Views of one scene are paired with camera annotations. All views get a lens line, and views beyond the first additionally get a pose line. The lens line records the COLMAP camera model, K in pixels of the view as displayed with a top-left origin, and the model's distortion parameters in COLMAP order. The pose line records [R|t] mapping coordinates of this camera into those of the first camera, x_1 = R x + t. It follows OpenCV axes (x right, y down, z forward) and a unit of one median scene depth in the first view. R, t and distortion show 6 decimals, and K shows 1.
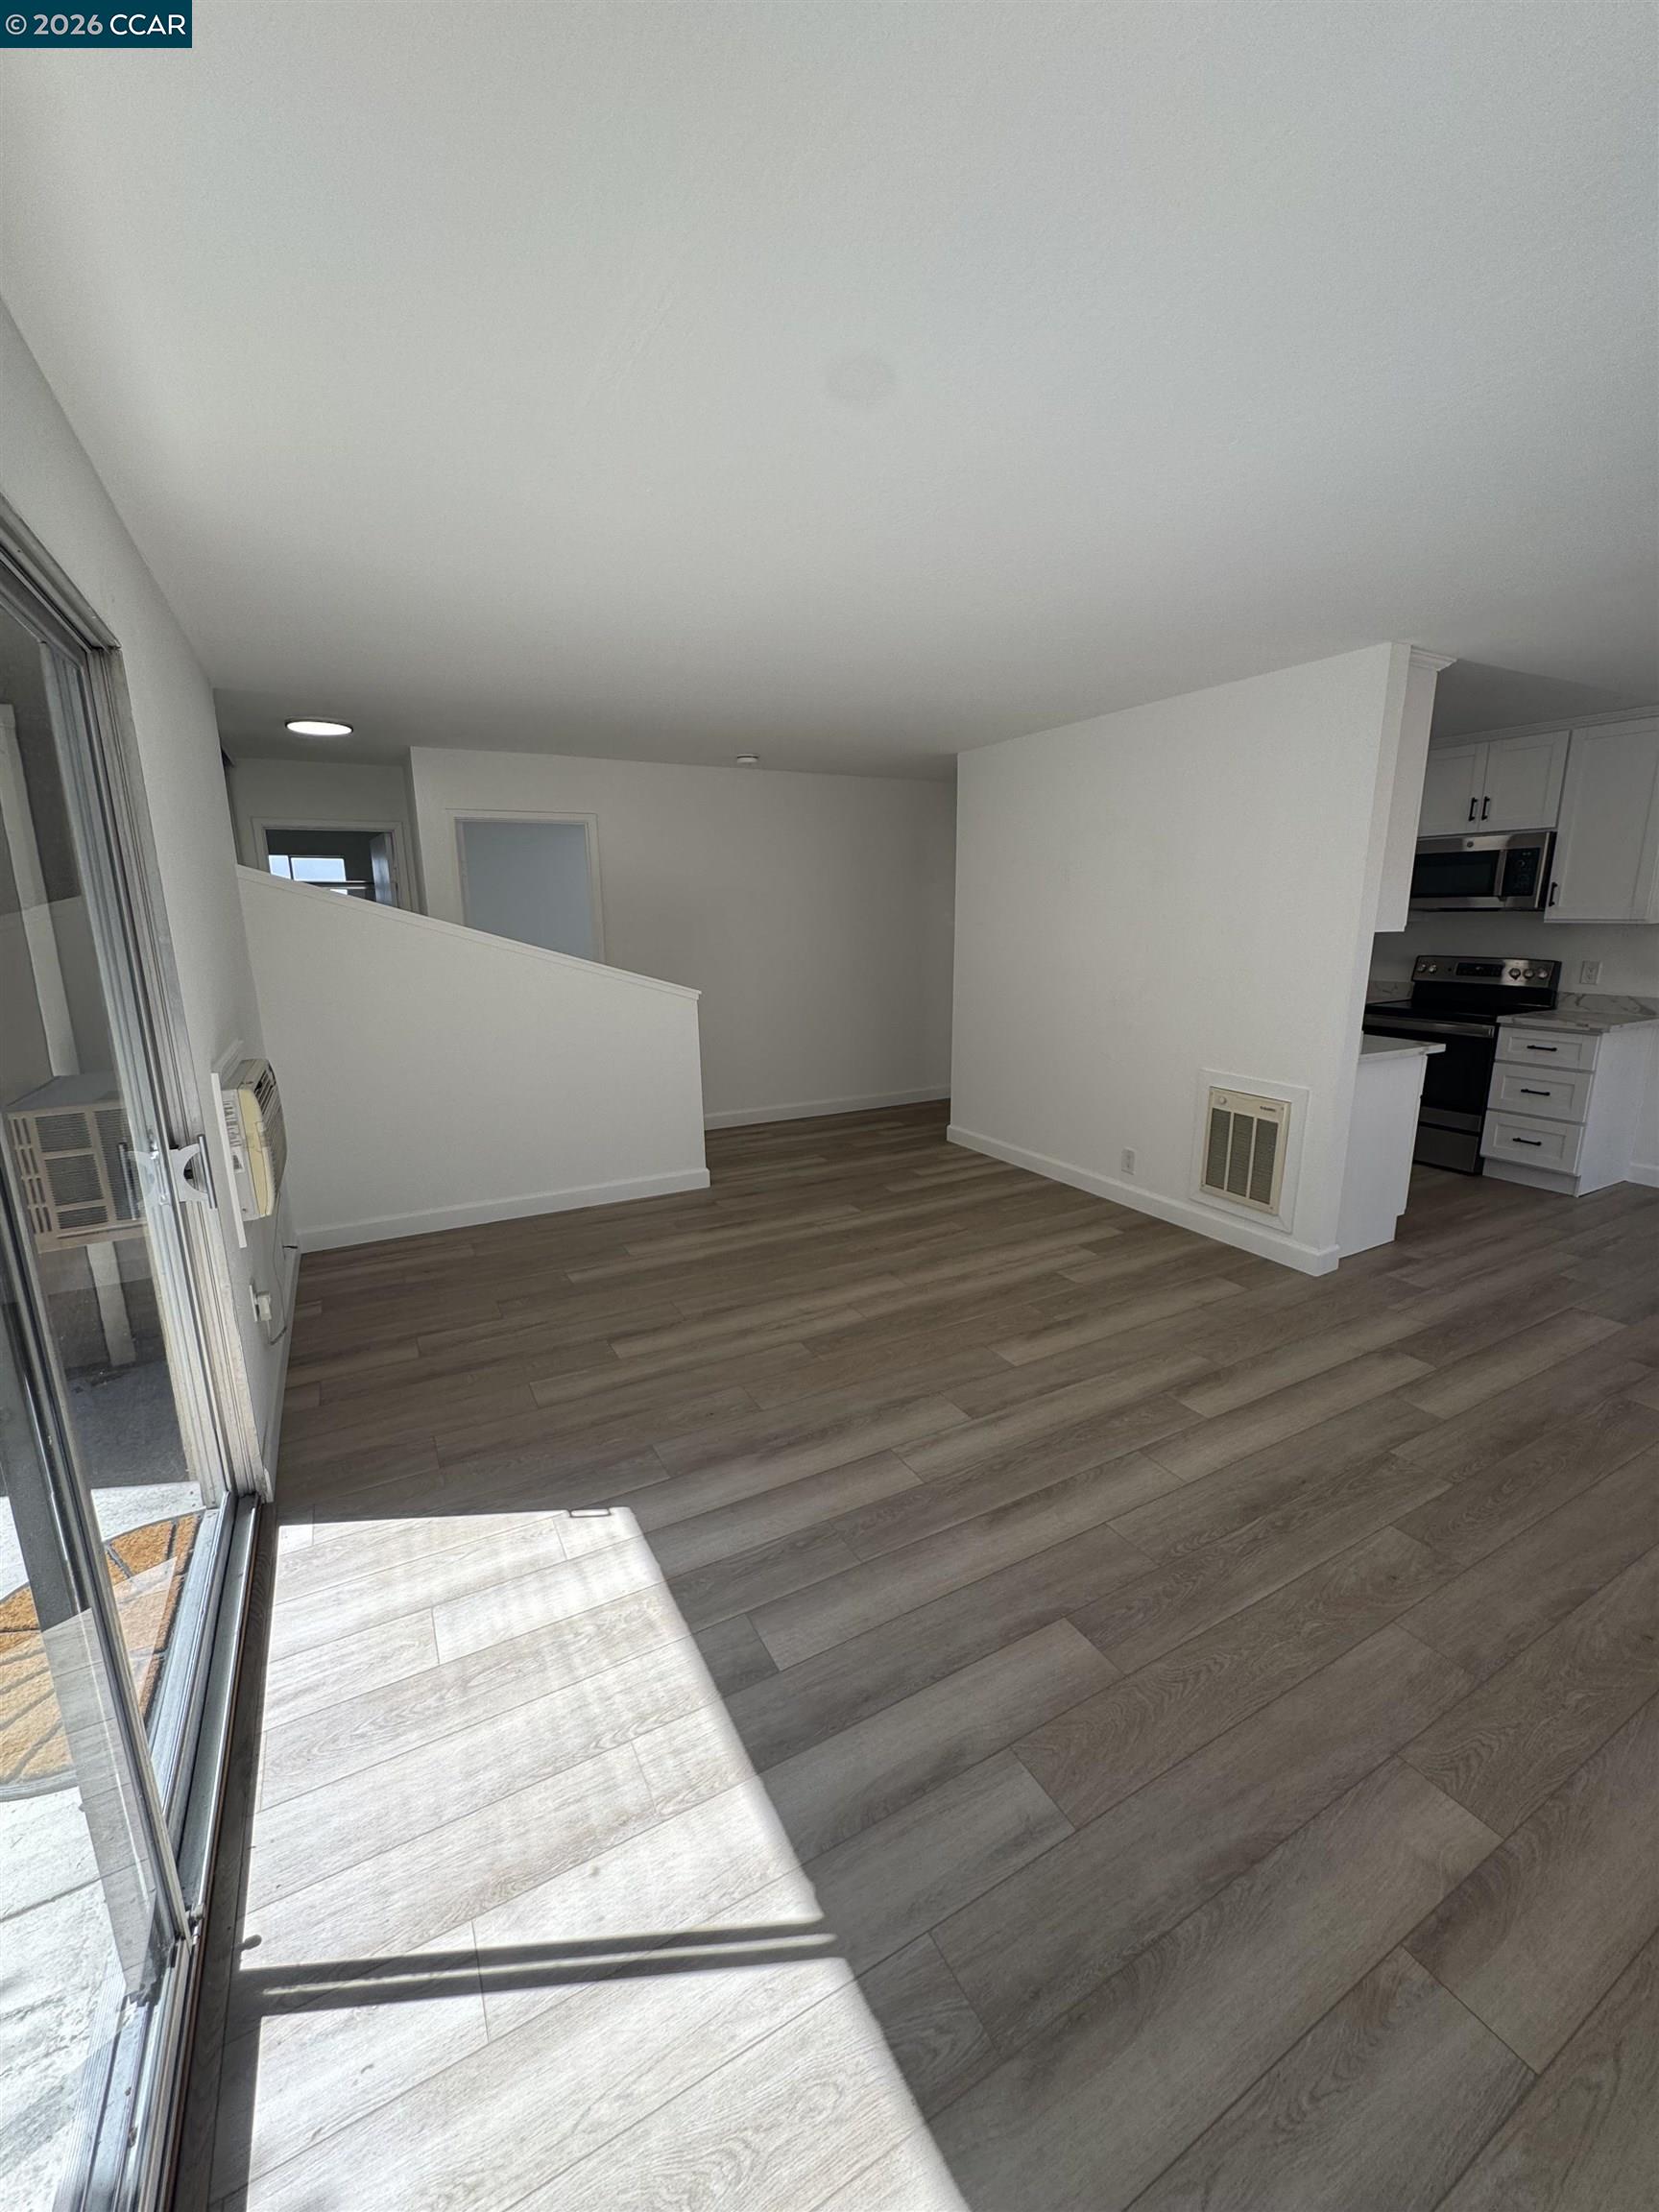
lens RADIAL K [[879.6, 0, 826.1], [0, 879.6, 1106.2], [0, 0, 1]] dist [-0.001880, 0.000201]
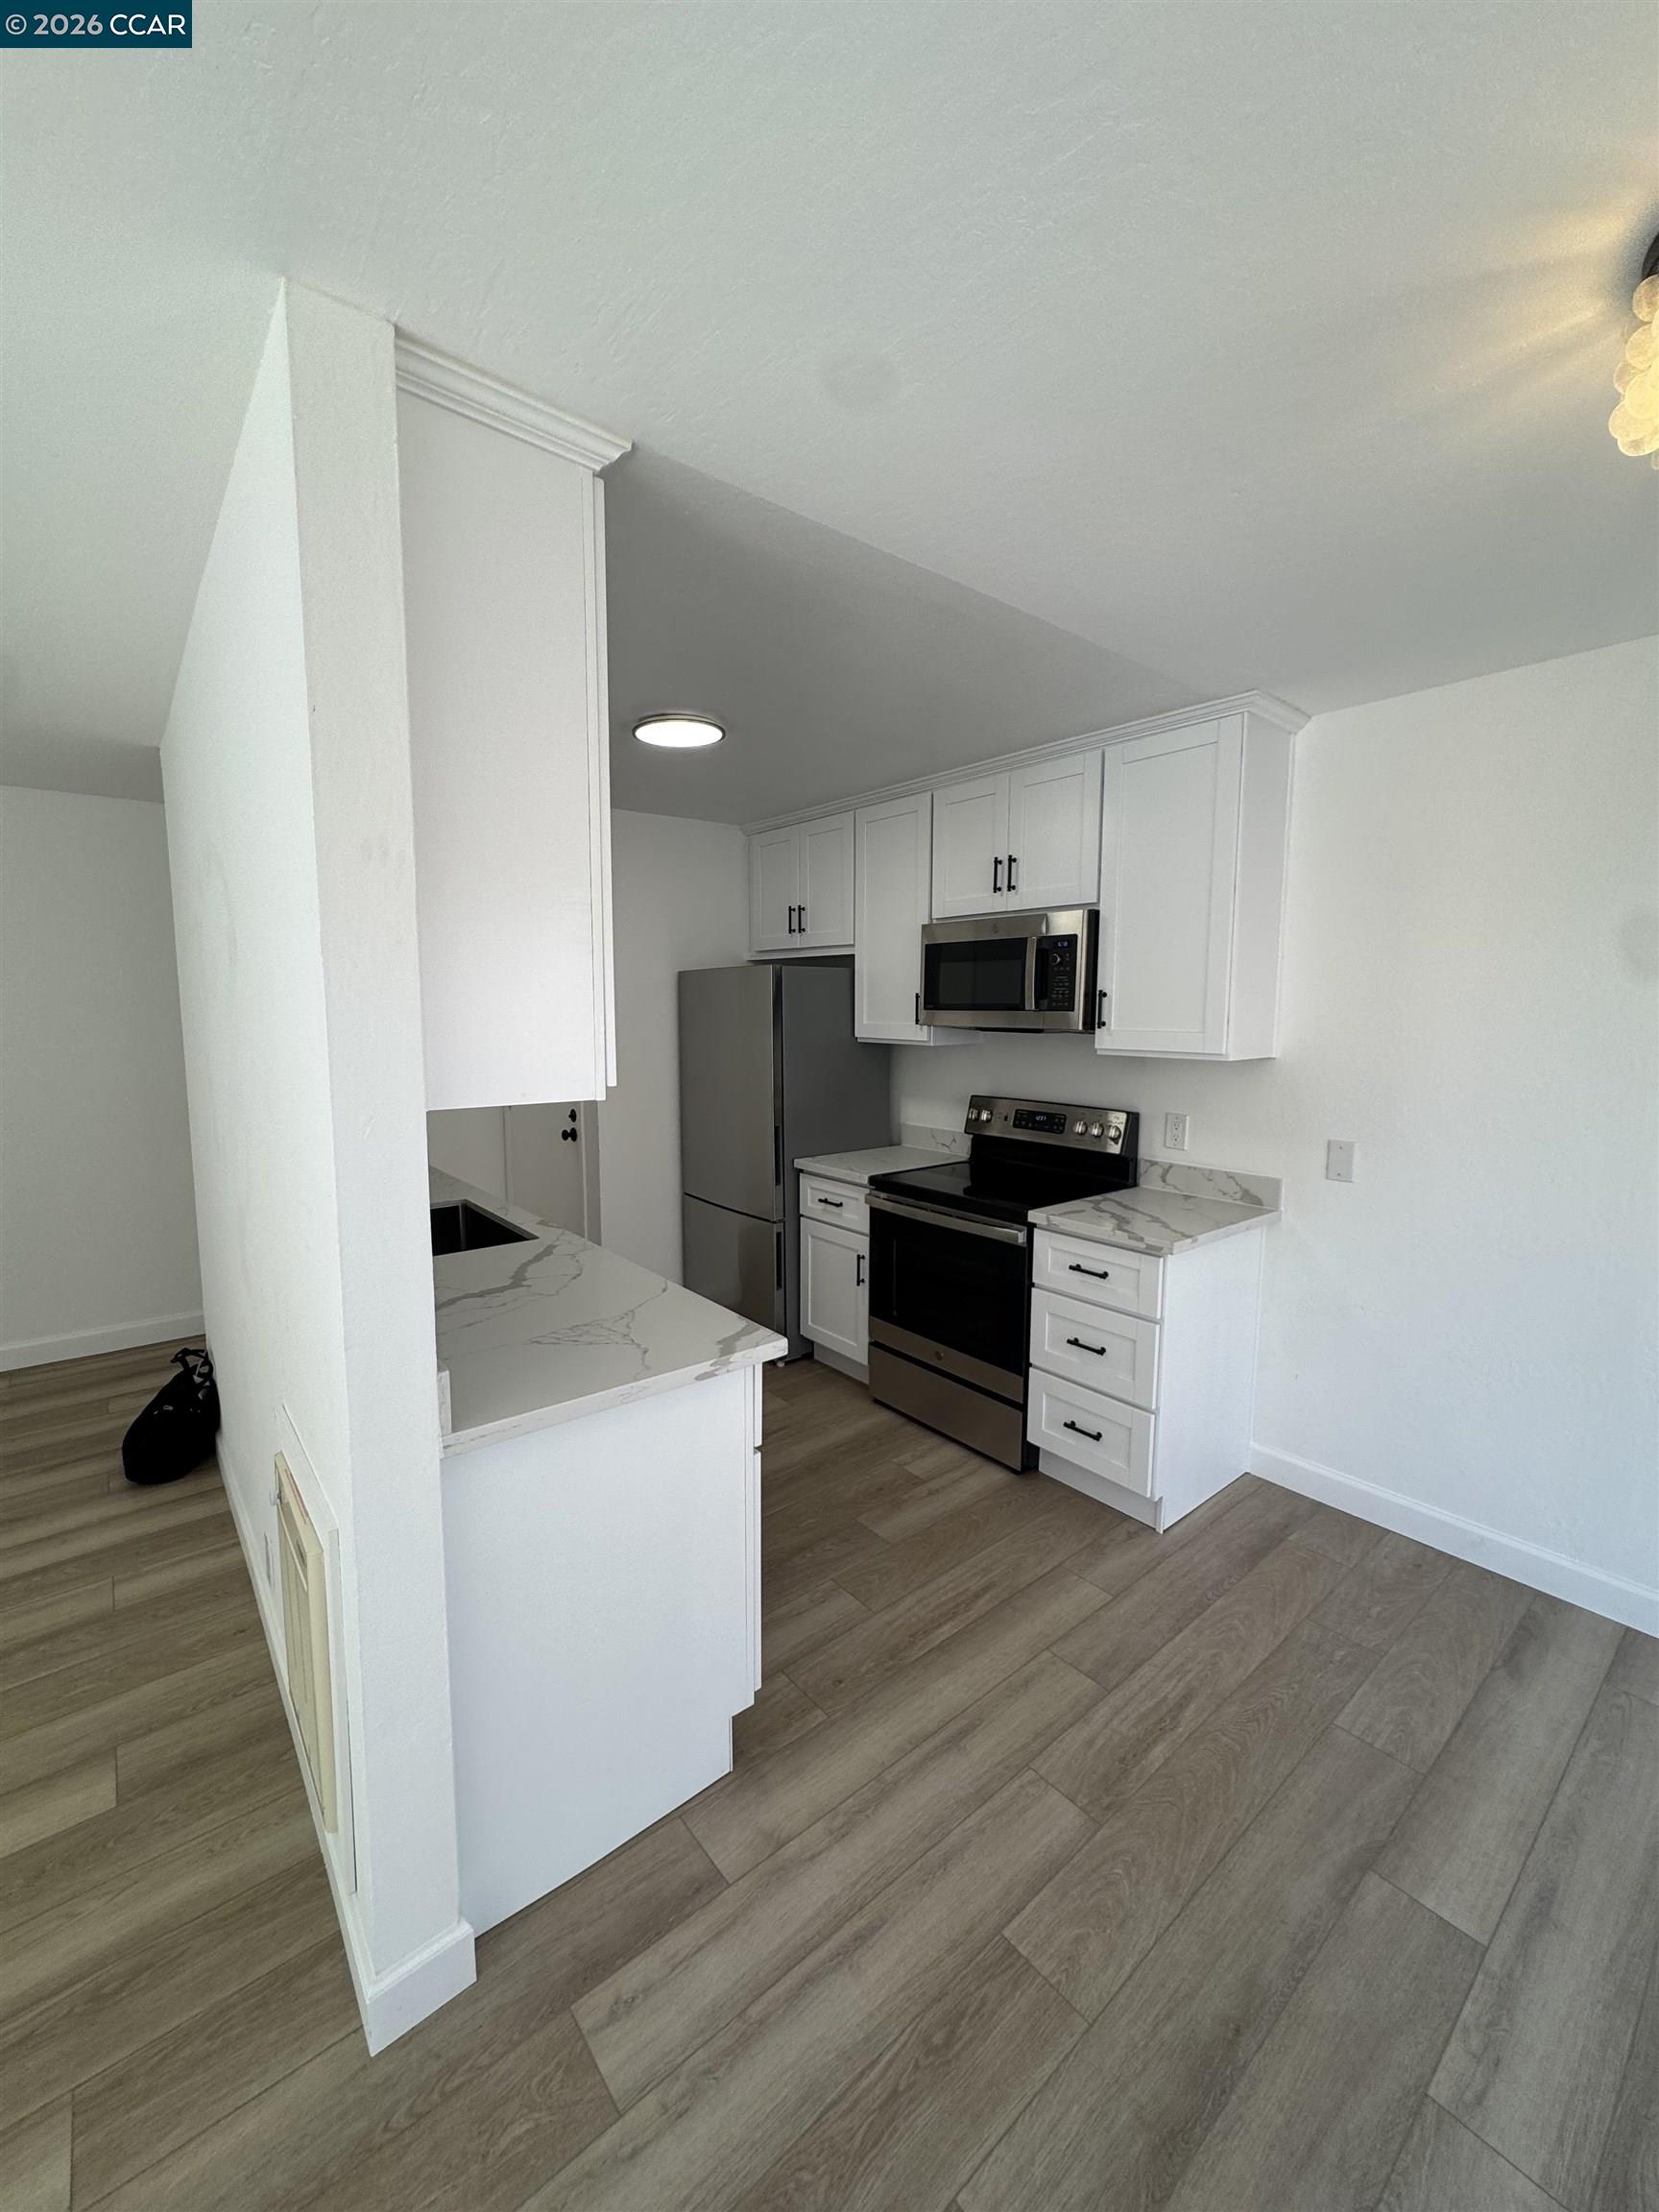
lens RADIAL K [[879.6, 0, 831.4], [0, 879.6, 1102.4], [0, 0, 1]] dist [-0.001880, 0.000201]
pose [[0.981201, -0.005885, 0.192899, 0.616350], [0.026955, 0.993916, -0.106789, -0.136291], [-0.191097, 0.109981, 0.975390, 0.522985]]
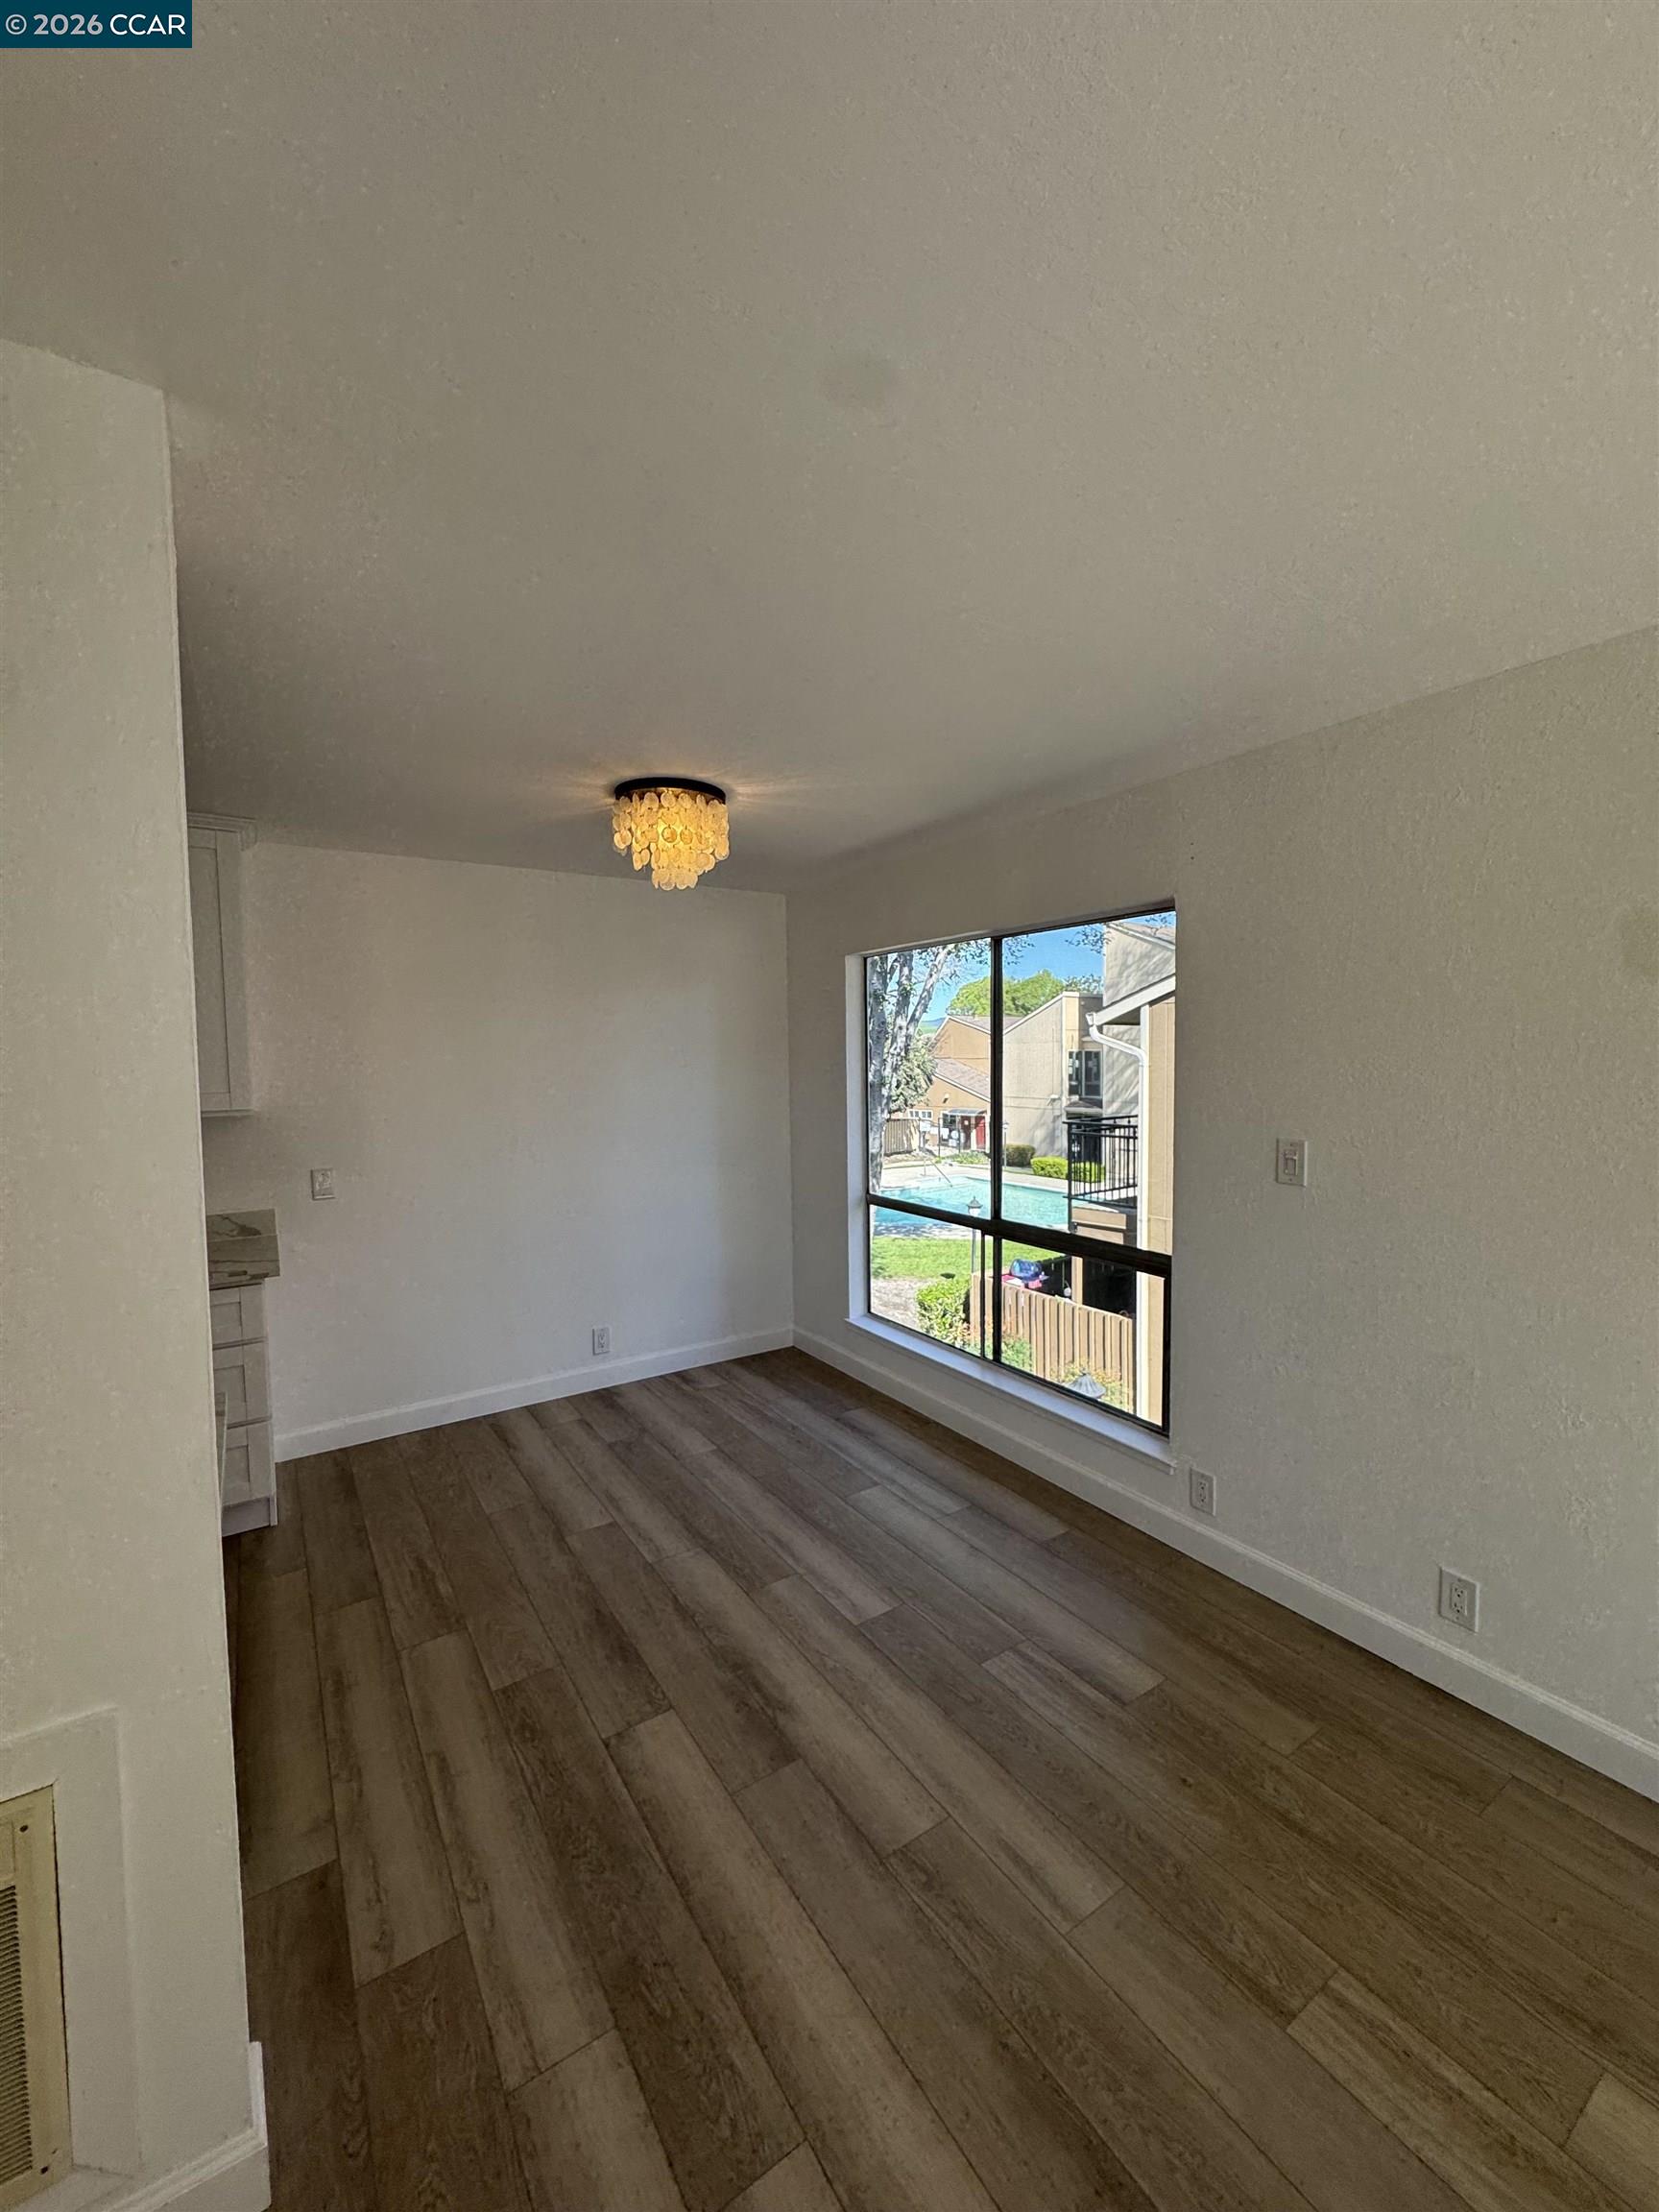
lens RADIAL K [[879.6, 0, 832.7], [0, 879.6, 1098.1], [0, 0, 1]] dist [-0.001880, 0.000201]
pose [[-0.084866, -0.037787, 0.995676, 0.203547], [0.232768, 0.970879, 0.056686, -0.168158], [-0.968822, 0.236572, -0.073599, 0.654867]]
